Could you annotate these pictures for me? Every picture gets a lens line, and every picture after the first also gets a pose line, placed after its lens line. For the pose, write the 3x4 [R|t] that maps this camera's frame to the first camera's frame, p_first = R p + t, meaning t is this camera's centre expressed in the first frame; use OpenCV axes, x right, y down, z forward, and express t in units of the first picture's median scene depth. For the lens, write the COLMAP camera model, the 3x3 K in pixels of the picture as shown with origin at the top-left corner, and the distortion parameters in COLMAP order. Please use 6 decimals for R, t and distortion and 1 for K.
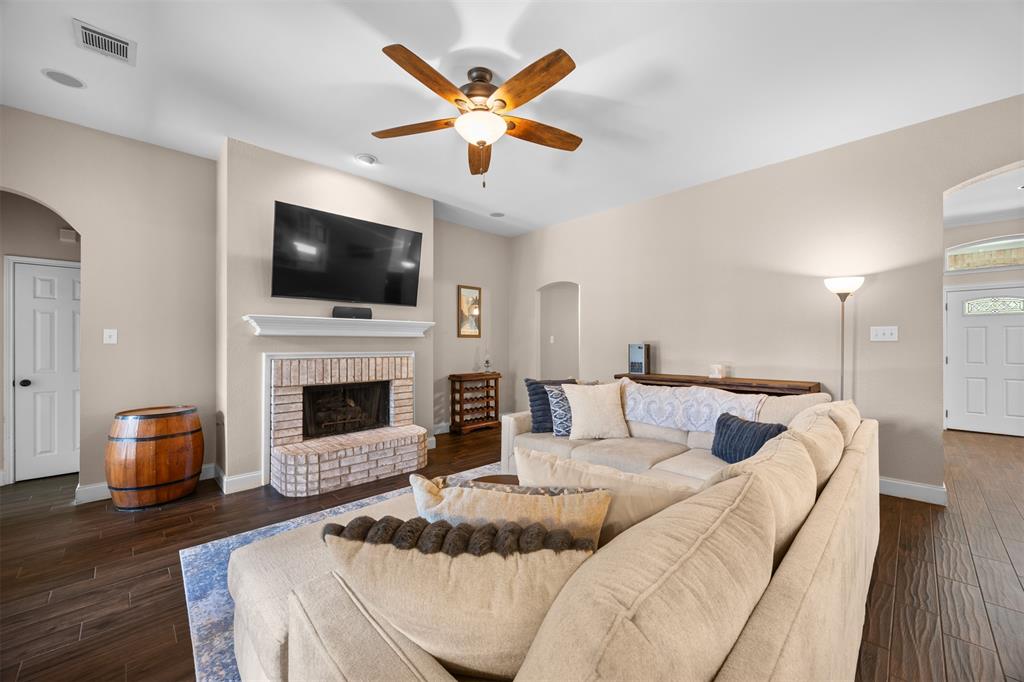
lens RADIAL K [[395.9, 0, 522.2], [0, 395.9, 343.2], [0, 0, 1]] dist [-0.001937, -0.000969]
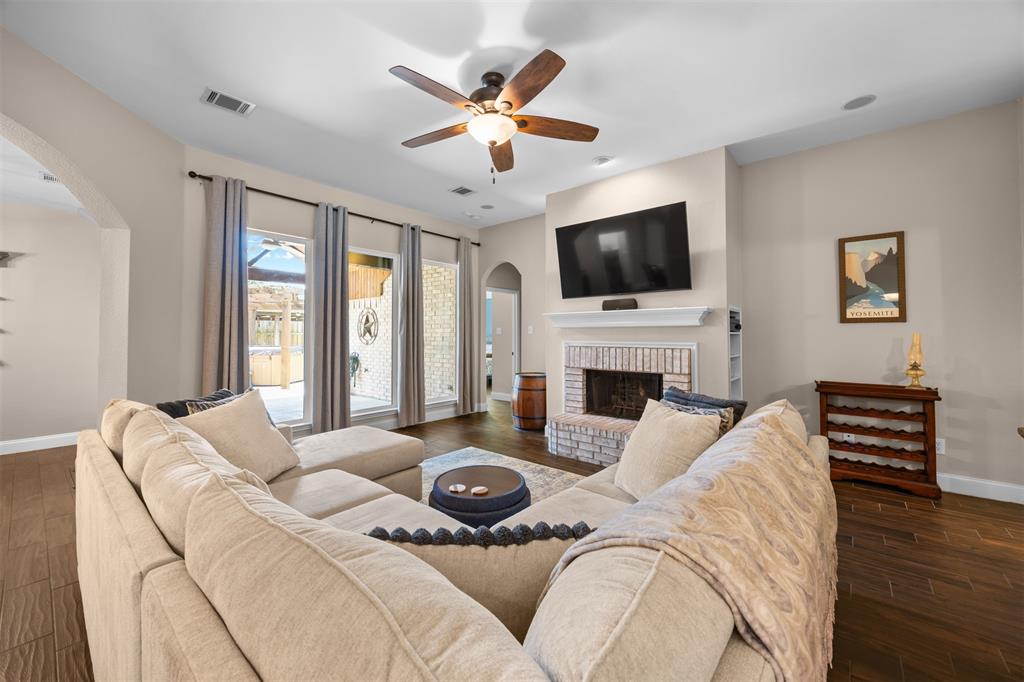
lens RADIAL K [[395.9, 0, 503.5], [0, 395.9, 324.8], [0, 0, 1]] dist [-0.001937, -0.000969]
pose [[0.076336, -0.024944, -0.996770, 0.593140], [0.003074, 0.999688, -0.024782, 0.002484], [0.997077, -0.001172, 0.076389, 0.604659]]
